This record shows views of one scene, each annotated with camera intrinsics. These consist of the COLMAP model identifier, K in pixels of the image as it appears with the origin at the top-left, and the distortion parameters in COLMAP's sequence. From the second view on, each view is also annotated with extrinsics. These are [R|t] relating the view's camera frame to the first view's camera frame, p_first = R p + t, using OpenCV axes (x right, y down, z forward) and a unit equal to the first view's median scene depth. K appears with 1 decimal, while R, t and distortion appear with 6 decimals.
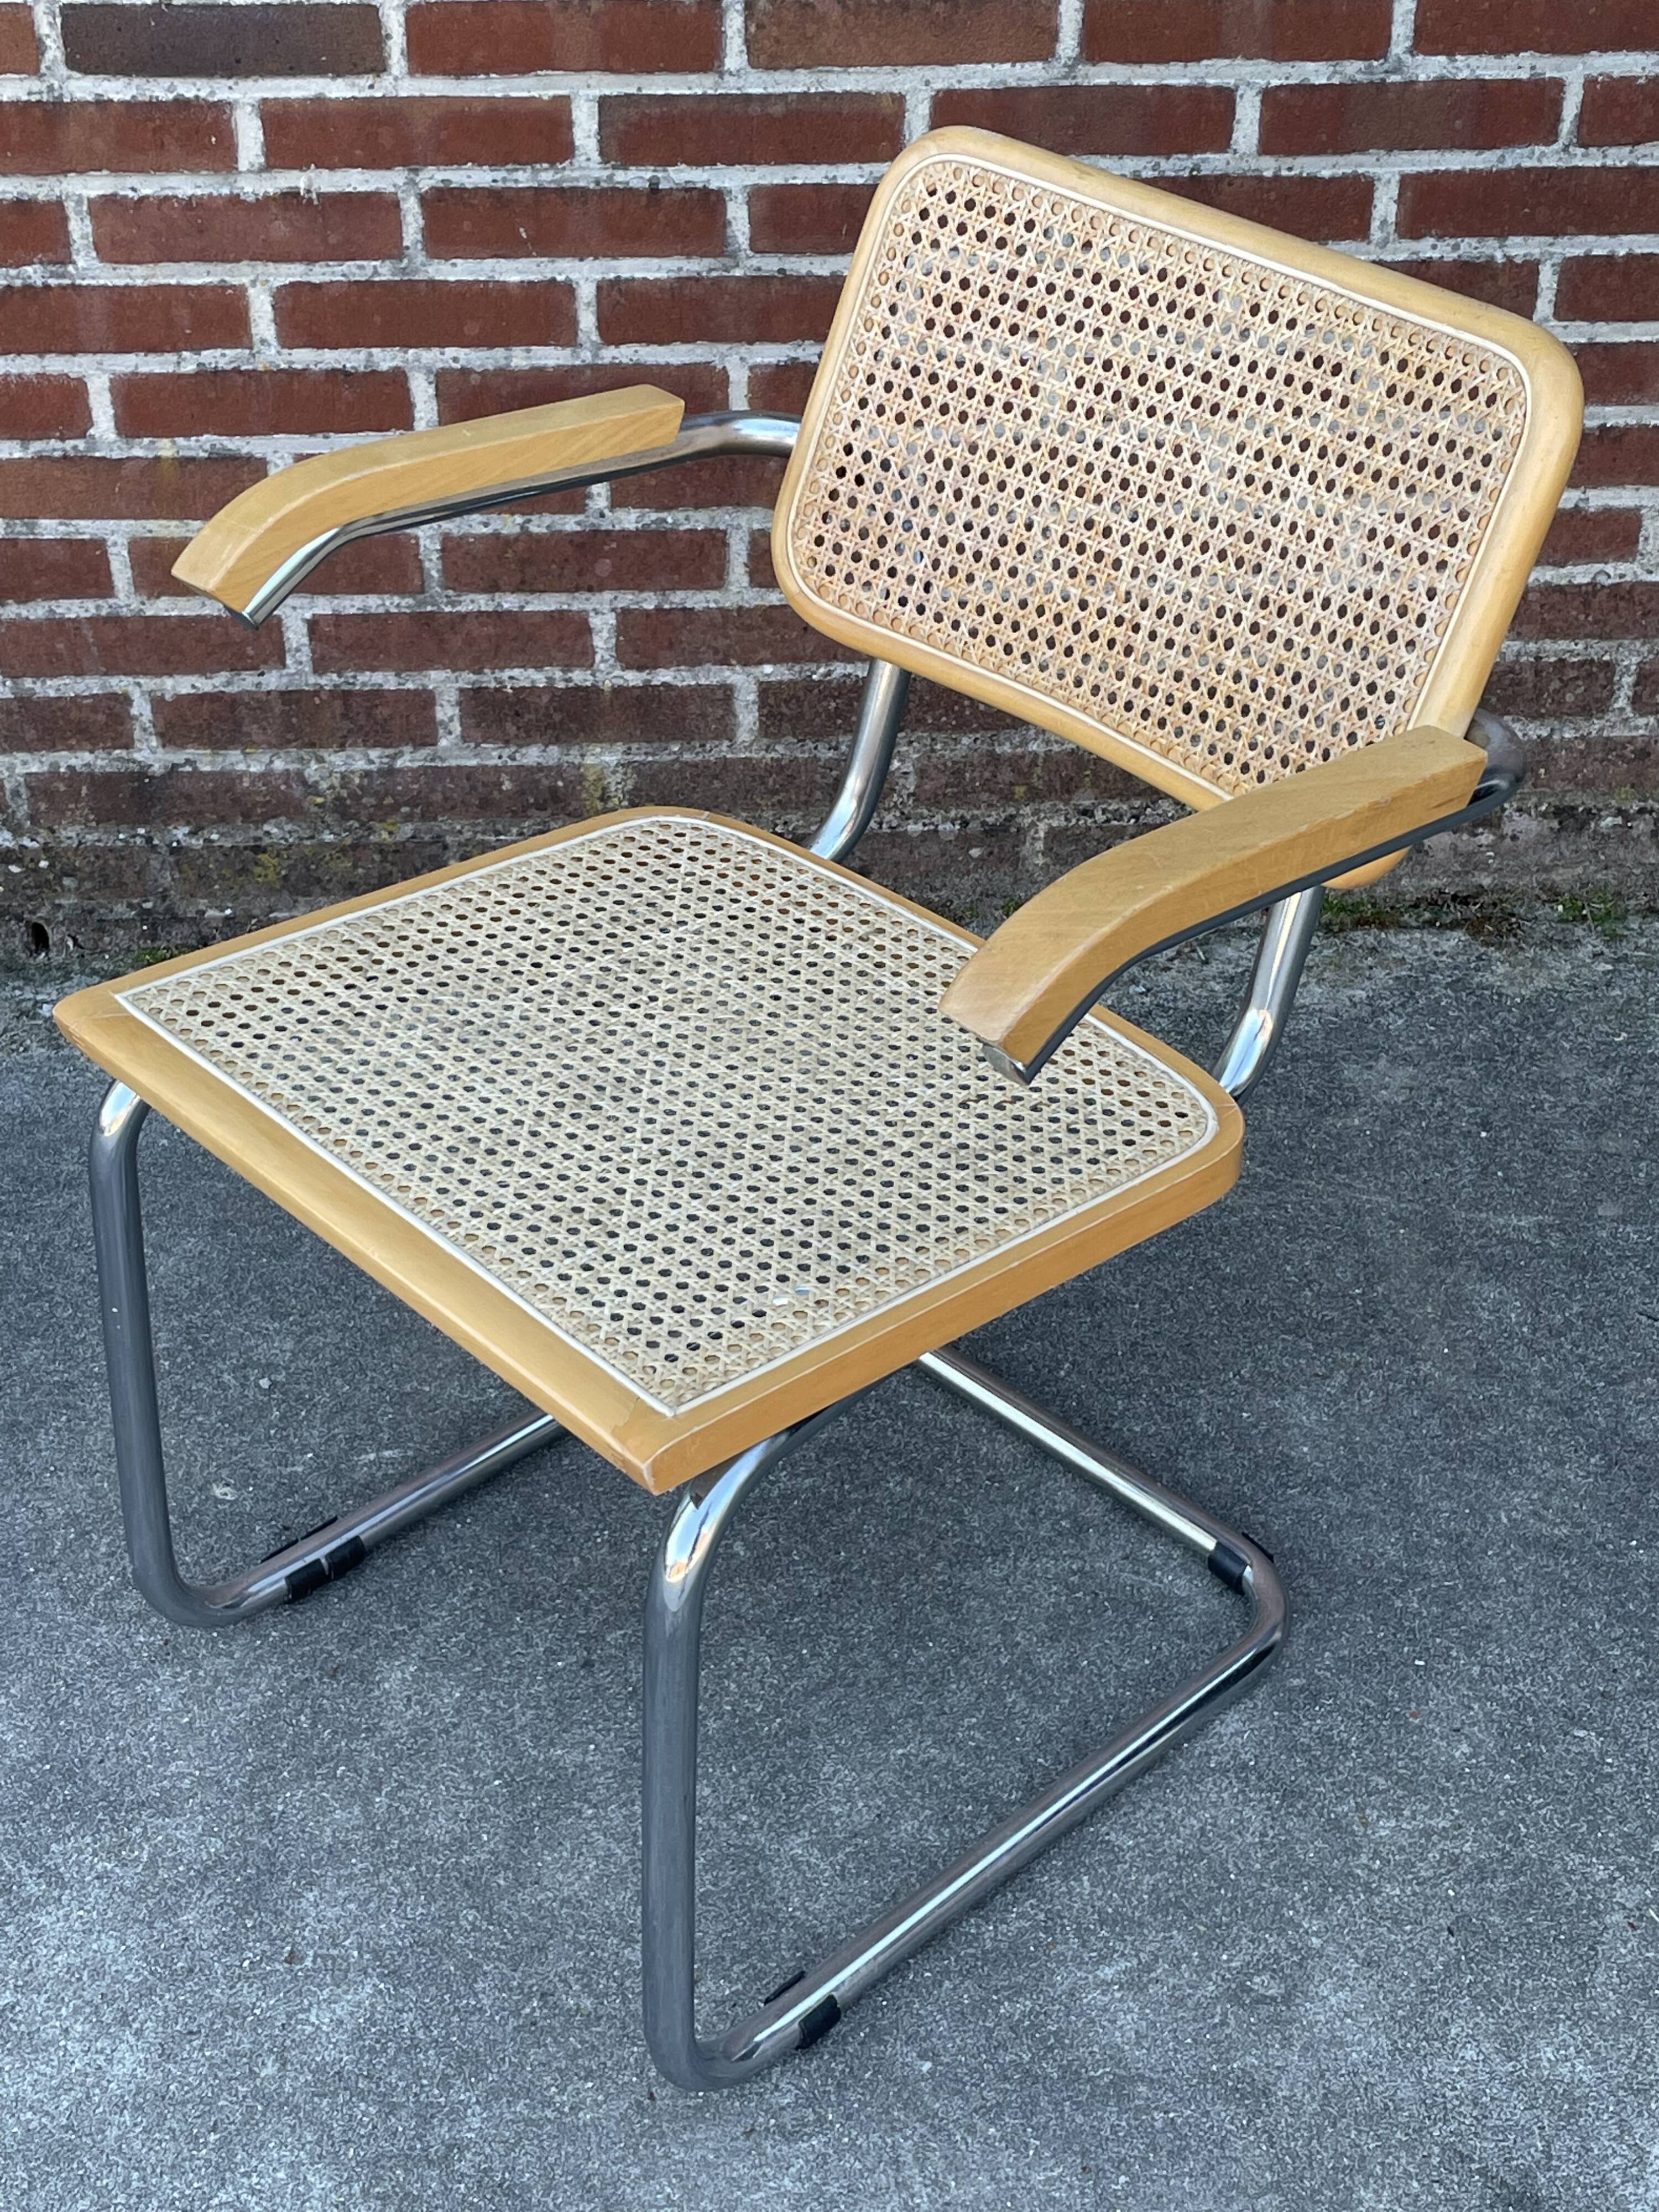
lens RADIAL K [[3243.9, 0, 824.6], [0, 3243.9, 1101.3], [0, 0, 1]] dist [0.077749, 0.000000]
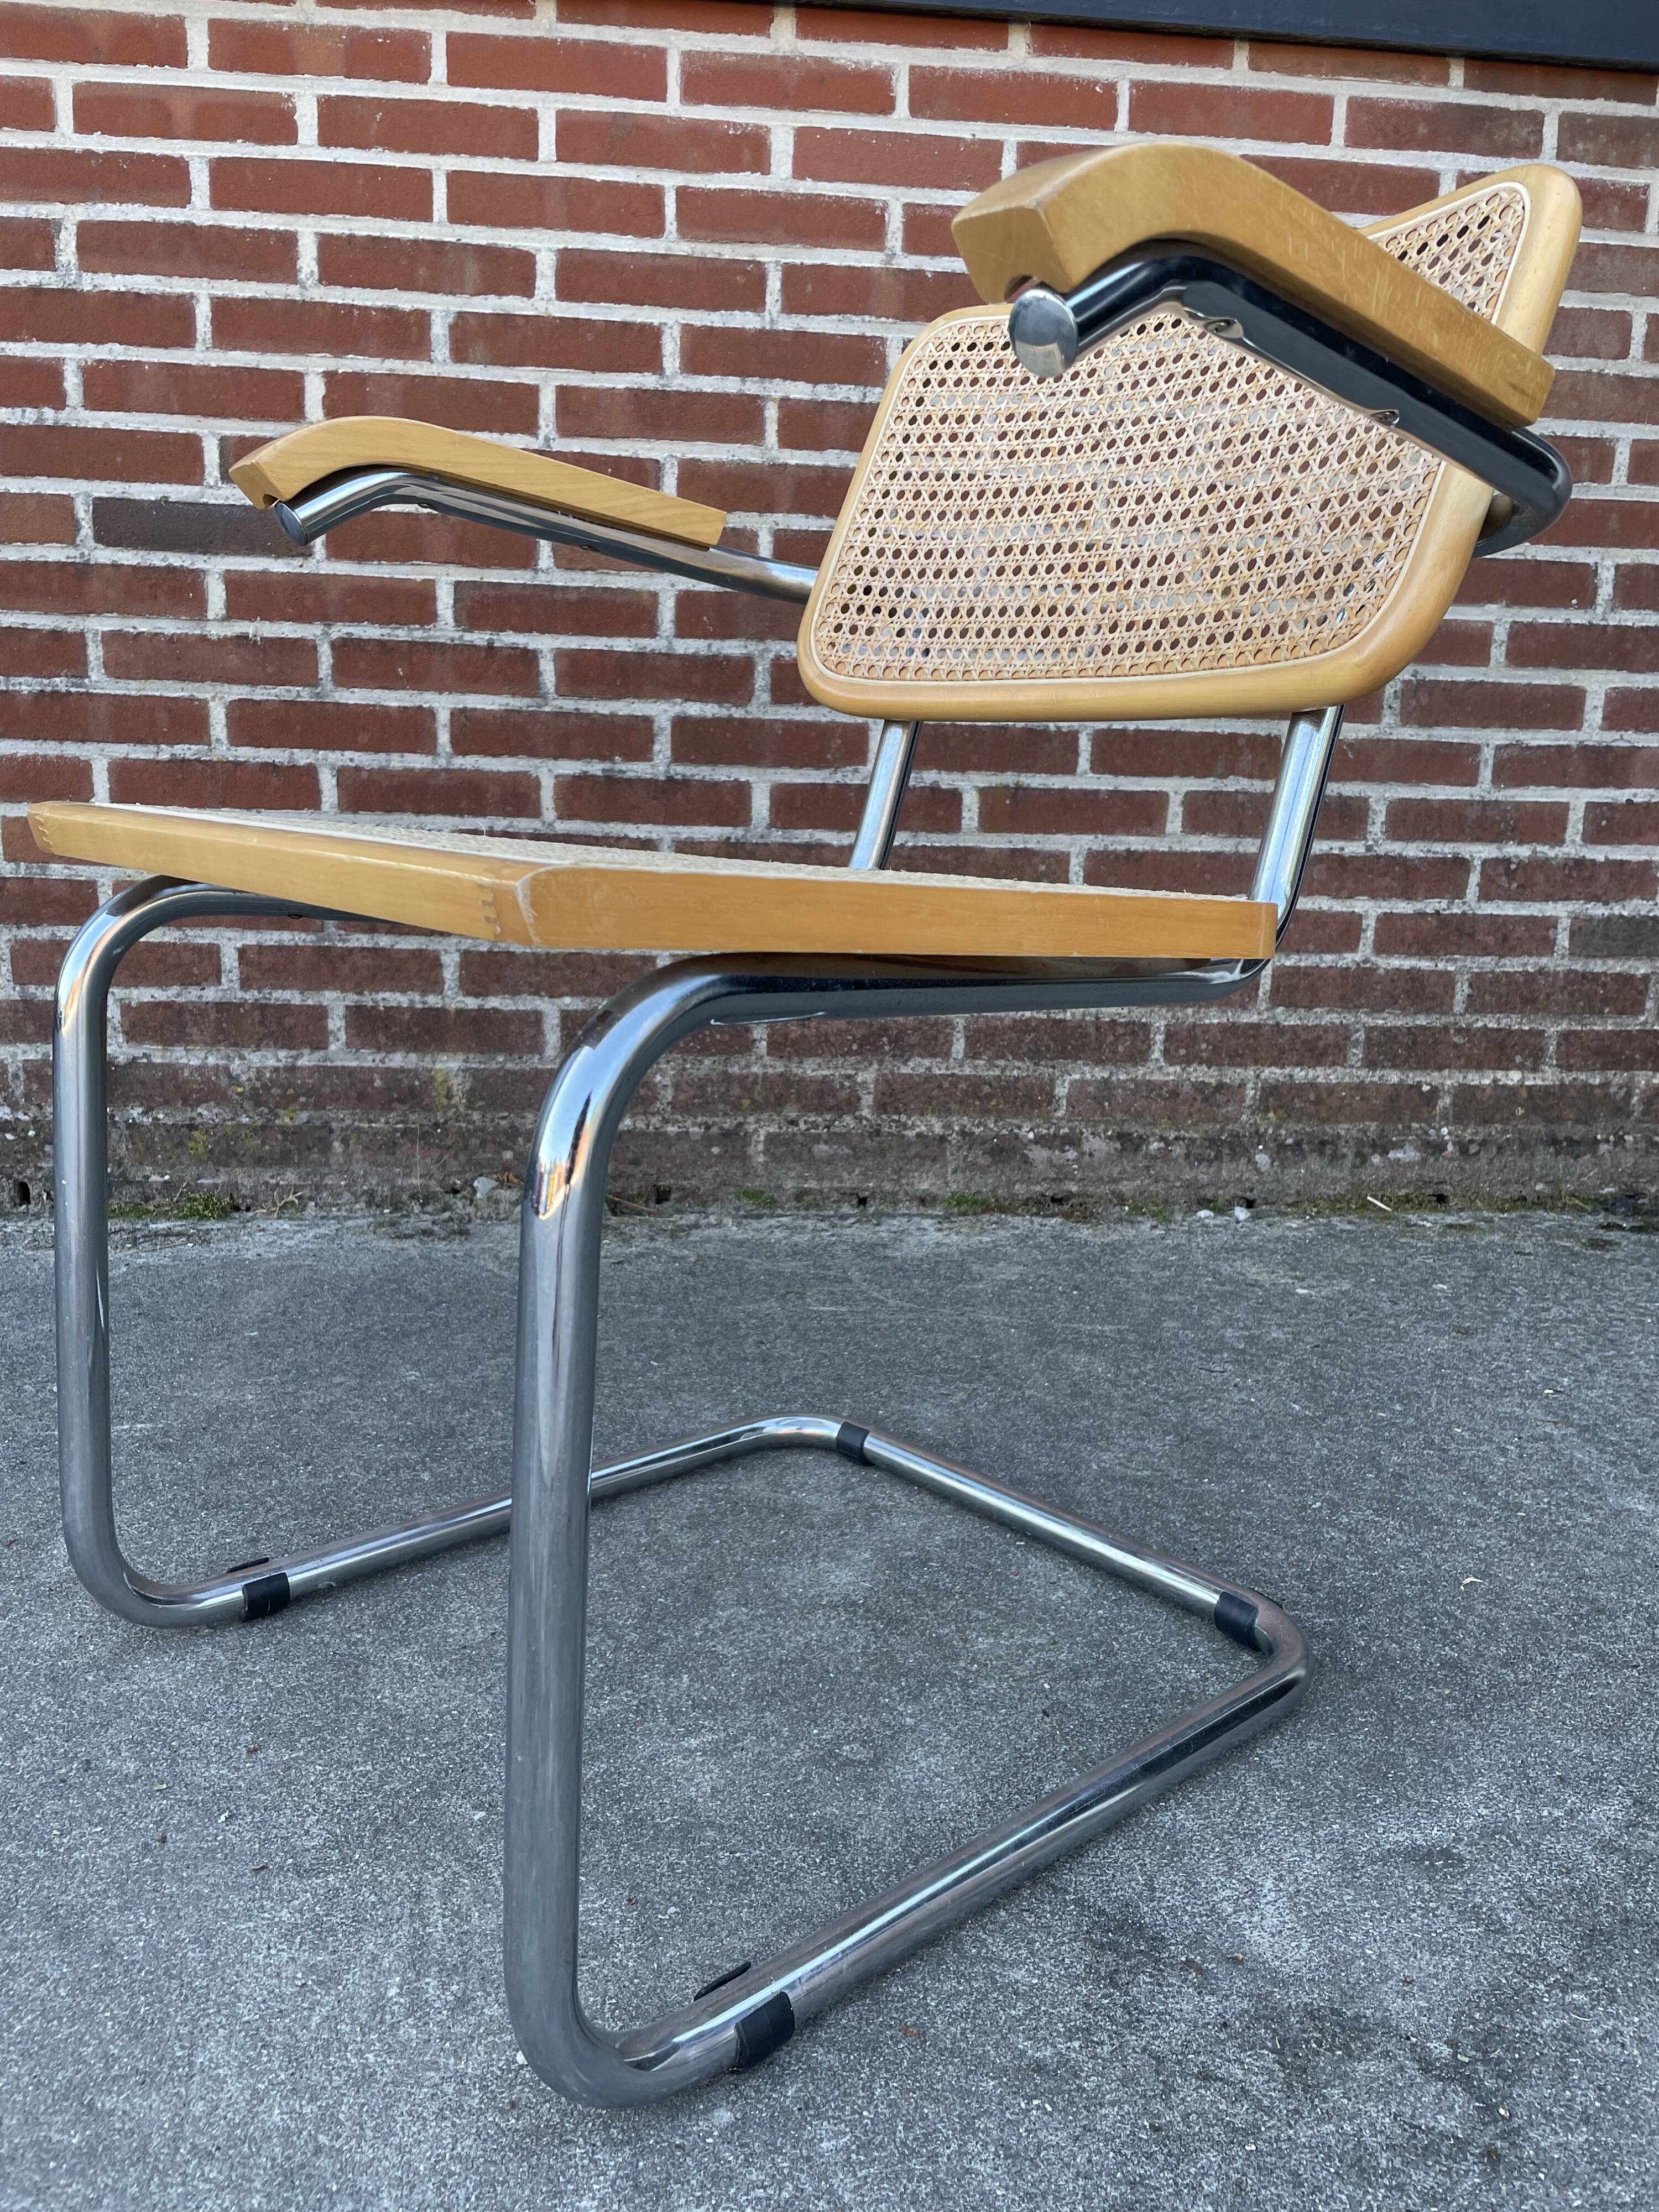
lens RADIAL K [[1688.7, 0, 833.4], [0, 1688.7, 1120.5], [0, 0, 1]] dist [0.076884, -0.107205]
pose [[0.999247, 0.019258, 0.033670, 0.092917], [-0.004450, 0.919228, -0.393700, 0.255241], [-0.038533, 0.393254, 0.918622, 0.400426]]
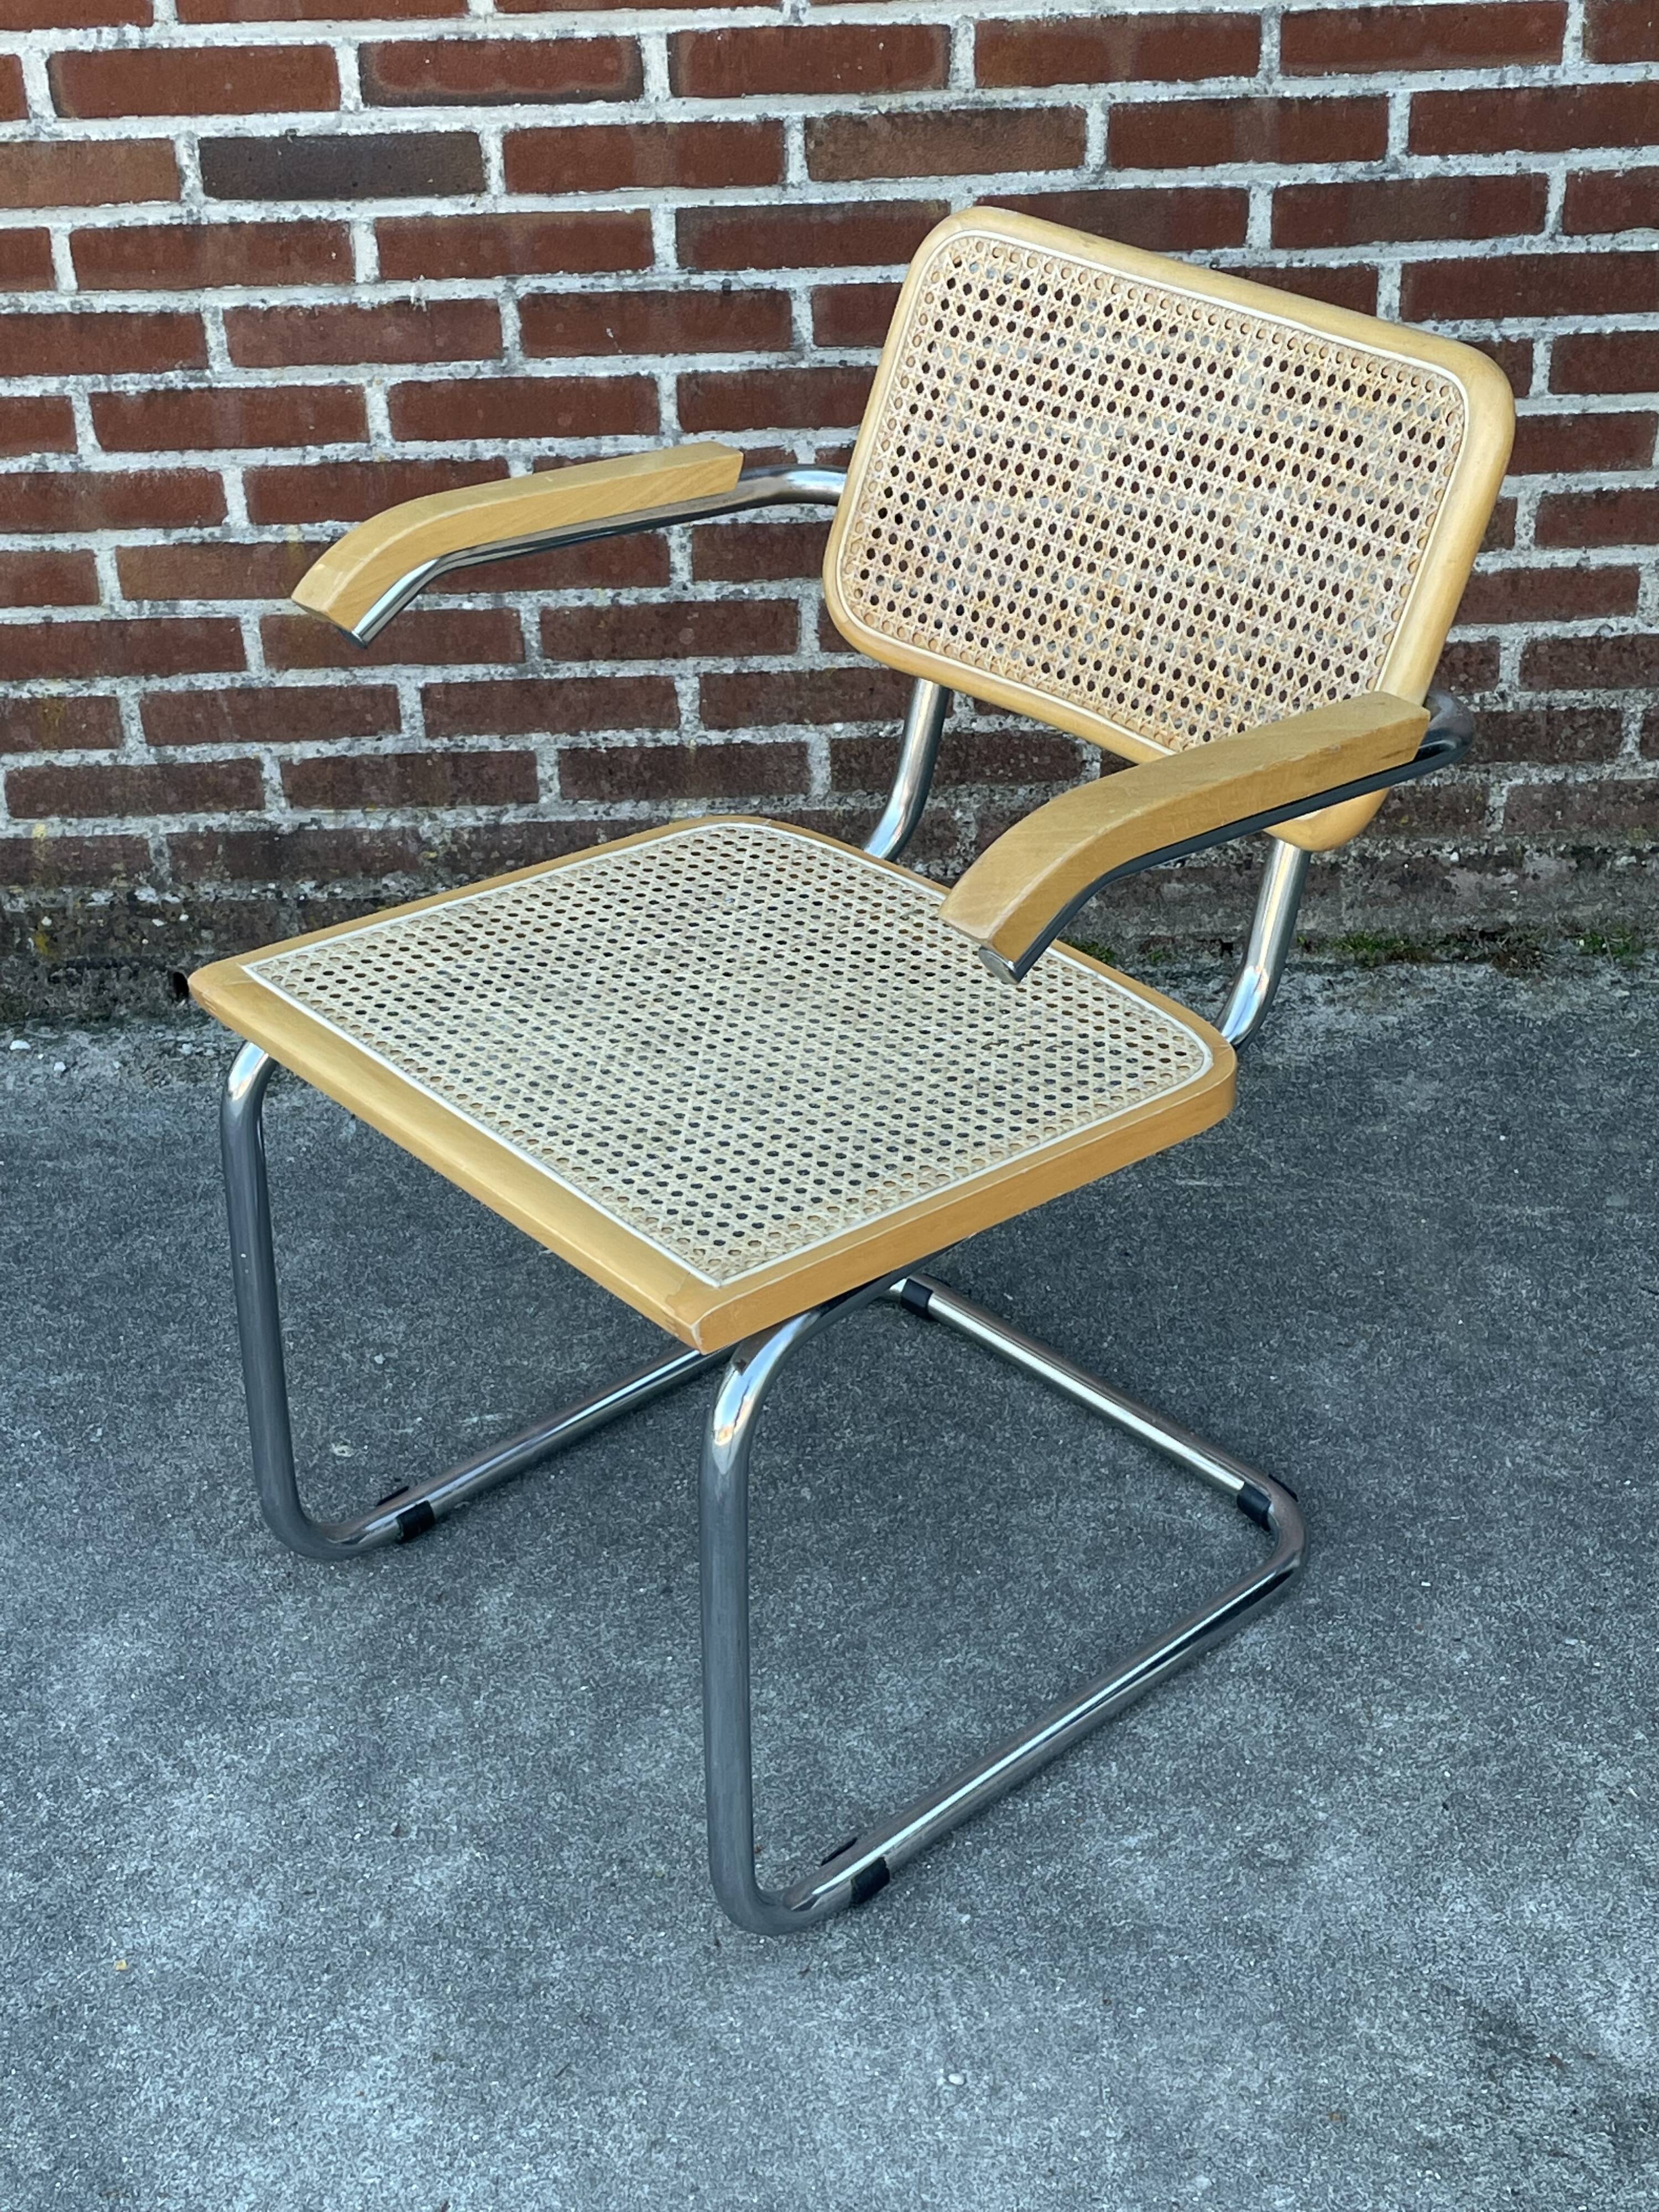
lens RADIAL K [[3243.9, 0, 838.1], [0, 3243.9, 1101.4], [0, 0, 1]] dist [0.077749, 0.000000]
pose [[0.999129, -0.012289, -0.039888, 0.029768], [0.009895, 0.998169, -0.059675, 0.070643], [0.040549, 0.059228, 0.997421, -0.101998]]
